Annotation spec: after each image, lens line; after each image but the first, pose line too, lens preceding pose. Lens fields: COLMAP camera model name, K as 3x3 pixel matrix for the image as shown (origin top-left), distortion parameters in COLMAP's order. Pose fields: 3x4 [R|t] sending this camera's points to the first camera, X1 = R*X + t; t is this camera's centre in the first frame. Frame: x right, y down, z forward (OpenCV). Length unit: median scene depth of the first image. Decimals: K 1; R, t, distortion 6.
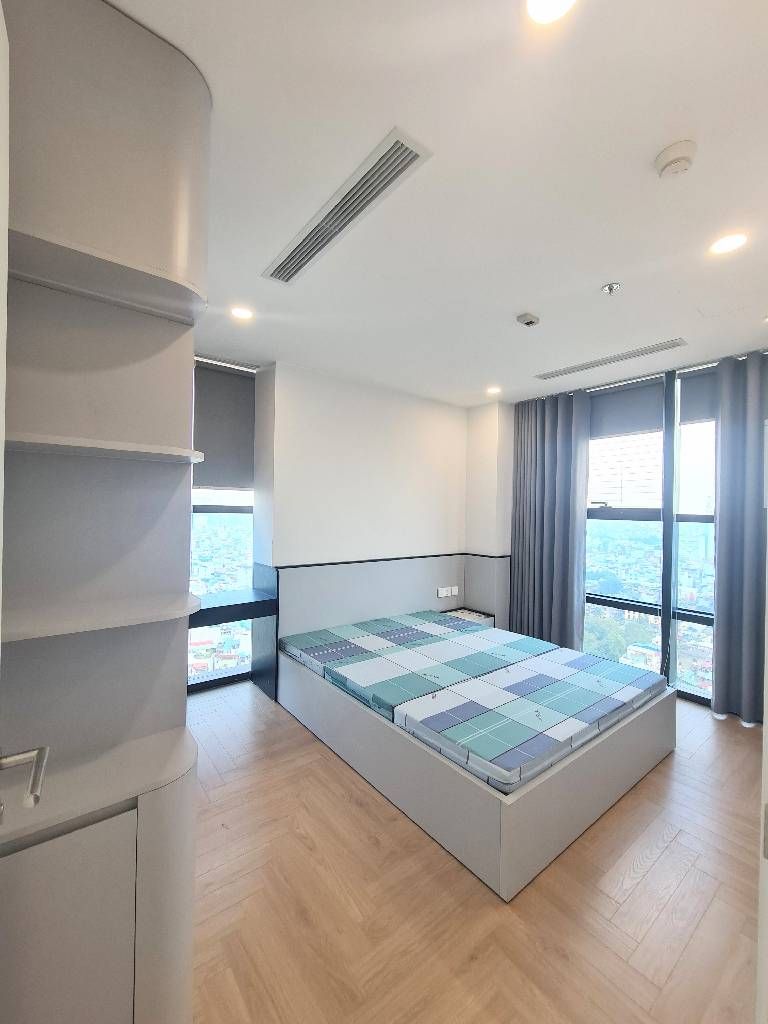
lens RADIAL K [[419.2, 0, 384.0], [0, 419.2, 512.0], [0, 0, 1]] dist [-0.001097, -0.000110]
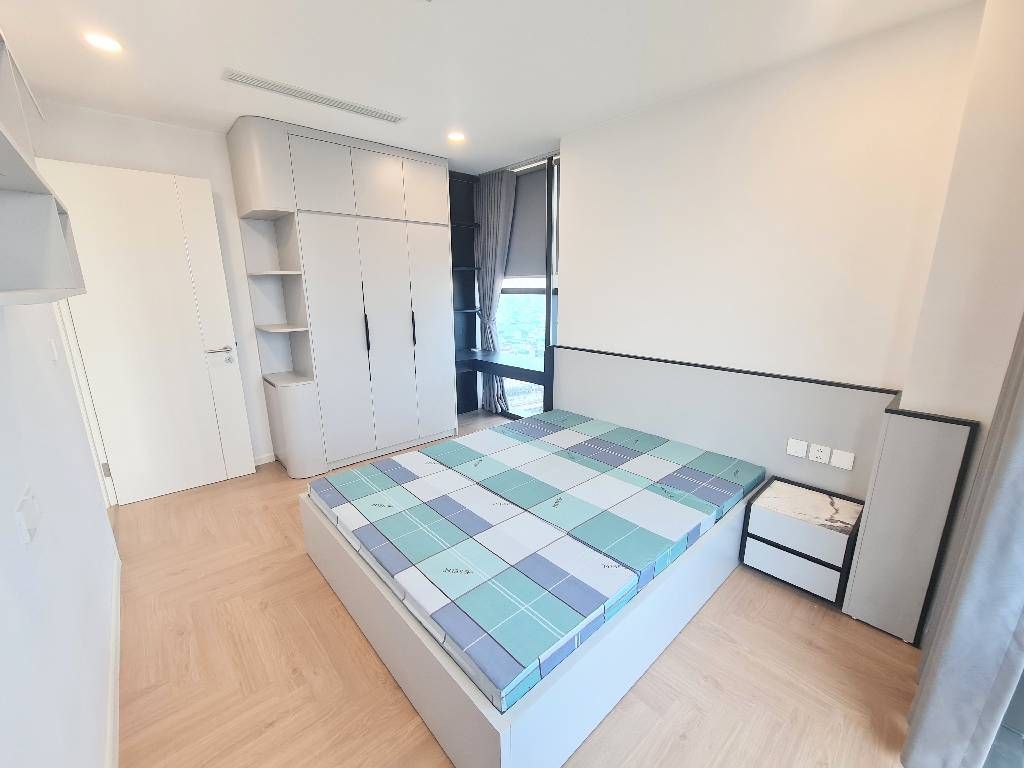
lens RADIAL K [[419.2, 0, 512.3], [0, 419.2, 390.8], [0, 0, 1]] dist [-0.001097, -0.000110]
pose [[0.069331, 0.219968, -0.973040, 0.904674], [-0.003175, 0.975431, 0.220282, 0.003376], [0.997589, -0.012183, 0.068326, 0.874309]]
